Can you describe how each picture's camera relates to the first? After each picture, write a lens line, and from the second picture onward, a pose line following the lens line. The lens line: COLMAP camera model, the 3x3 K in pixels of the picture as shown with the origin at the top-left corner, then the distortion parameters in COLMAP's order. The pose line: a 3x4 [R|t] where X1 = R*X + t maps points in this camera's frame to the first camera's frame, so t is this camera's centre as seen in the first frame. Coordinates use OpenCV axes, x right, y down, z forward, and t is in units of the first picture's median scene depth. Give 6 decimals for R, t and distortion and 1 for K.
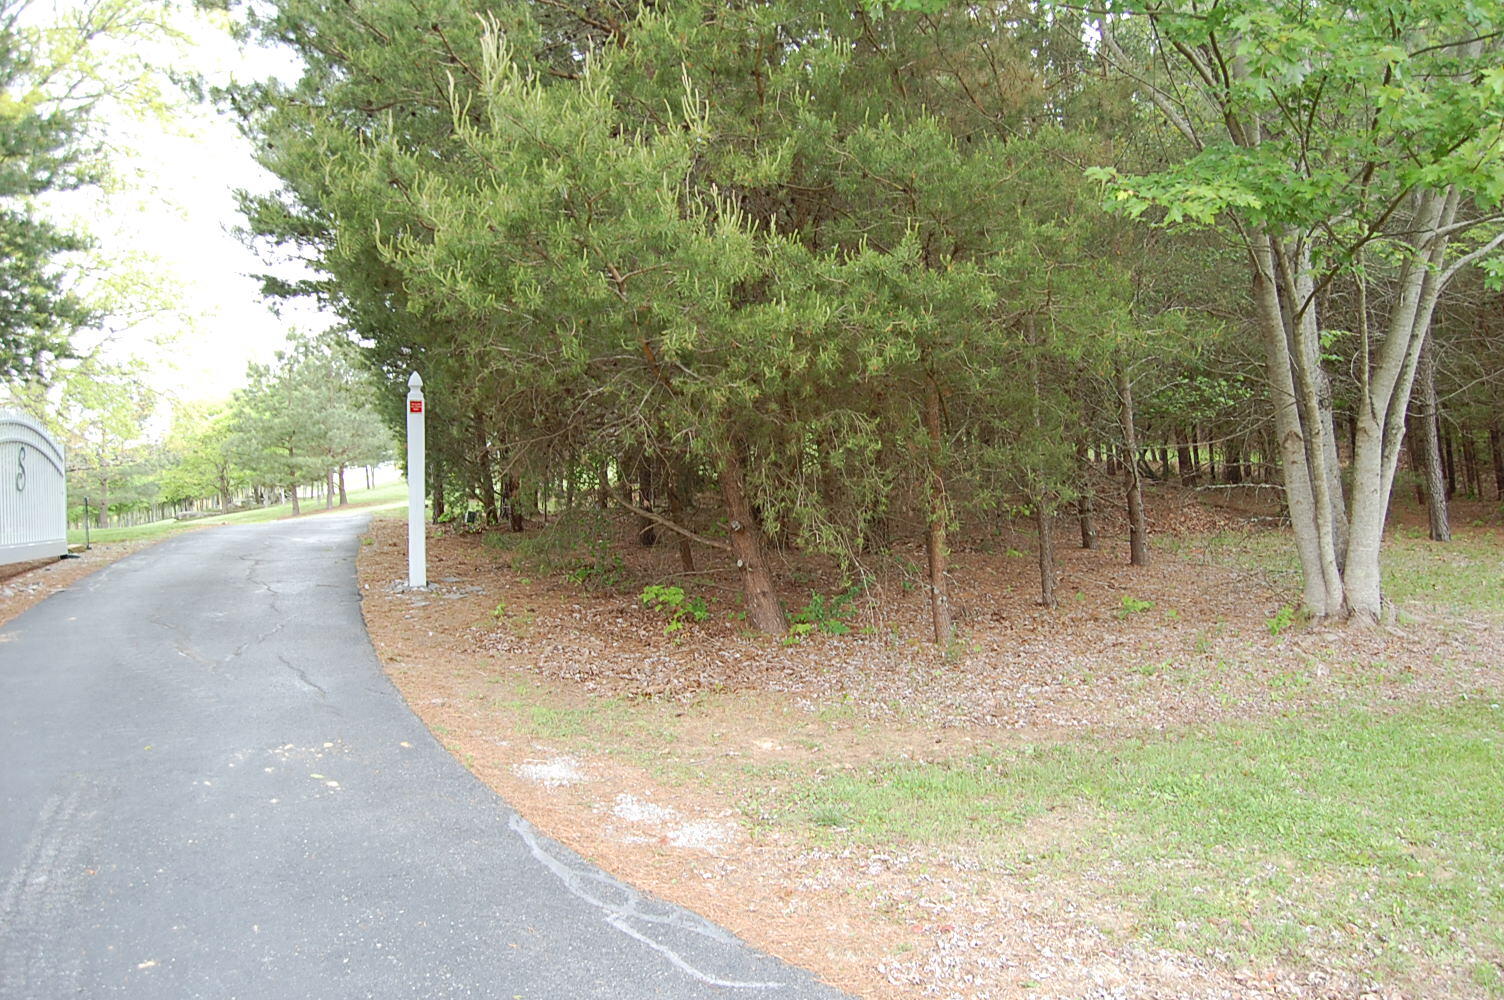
lens RADIAL K [[1170.1, 0, 778.6], [0, 1170.1, 513.0], [0, 0, 1]] dist [-0.097892, 0.045205]
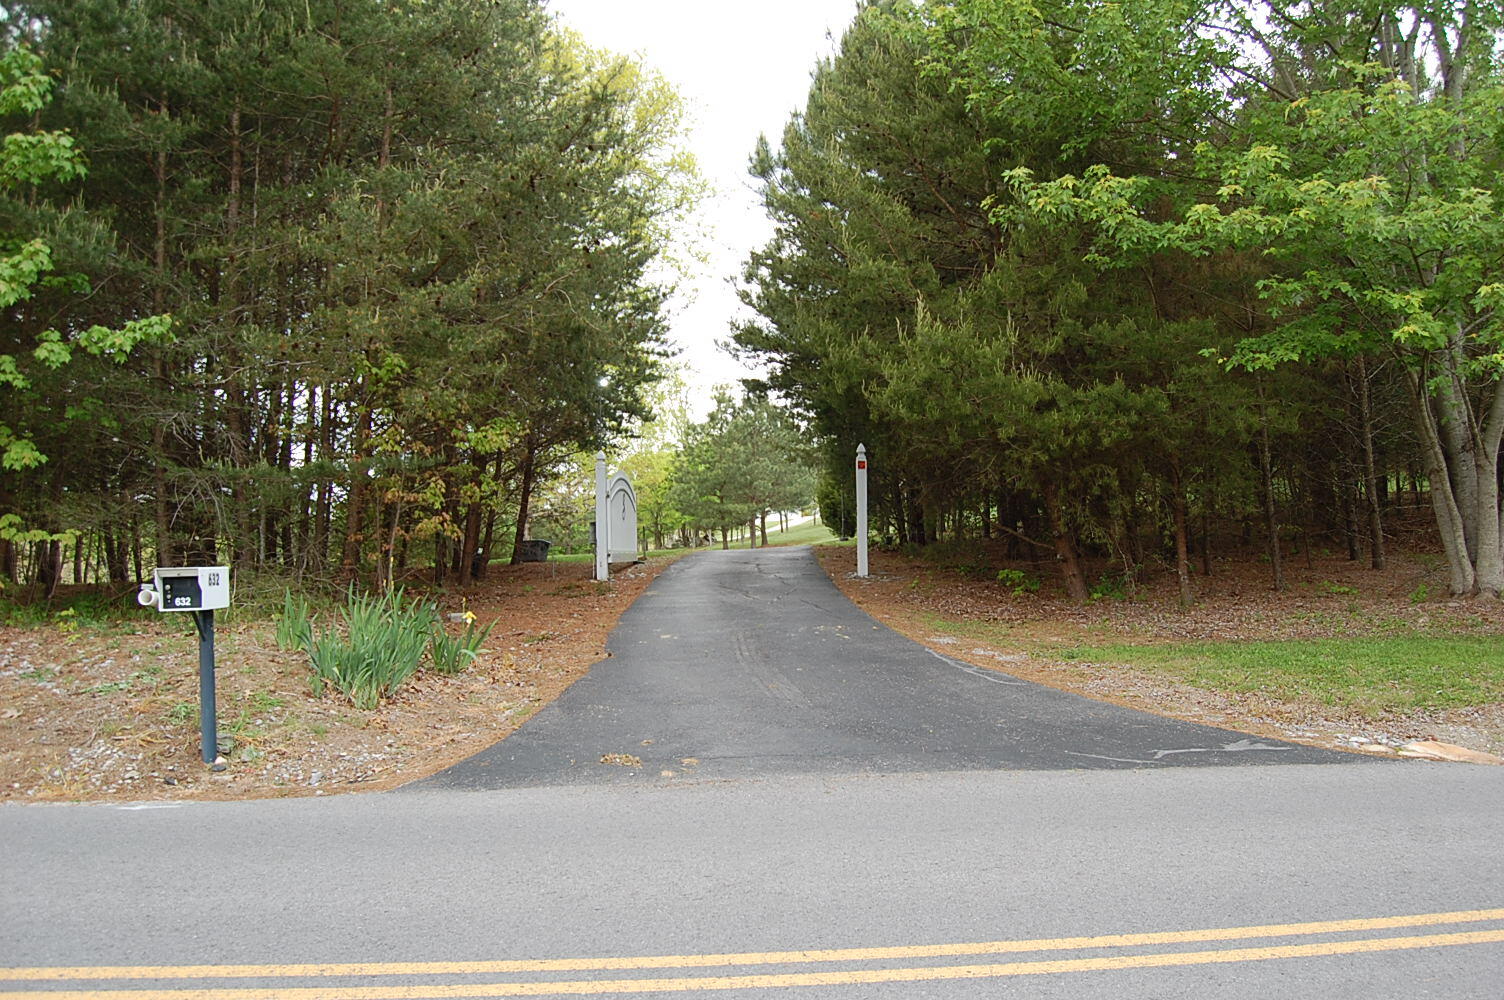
lens RADIAL K [[1170.1, 0, 778.6], [0, 1170.1, 513.0], [0, 0, 1]] dist [-0.097892, 0.045205]
pose [[0.944347, -0.011214, -0.328759, 0.183296], [-0.001778, 0.999230, -0.039192, 0.064219], [0.328946, 0.037595, 0.943600, -0.927058]]
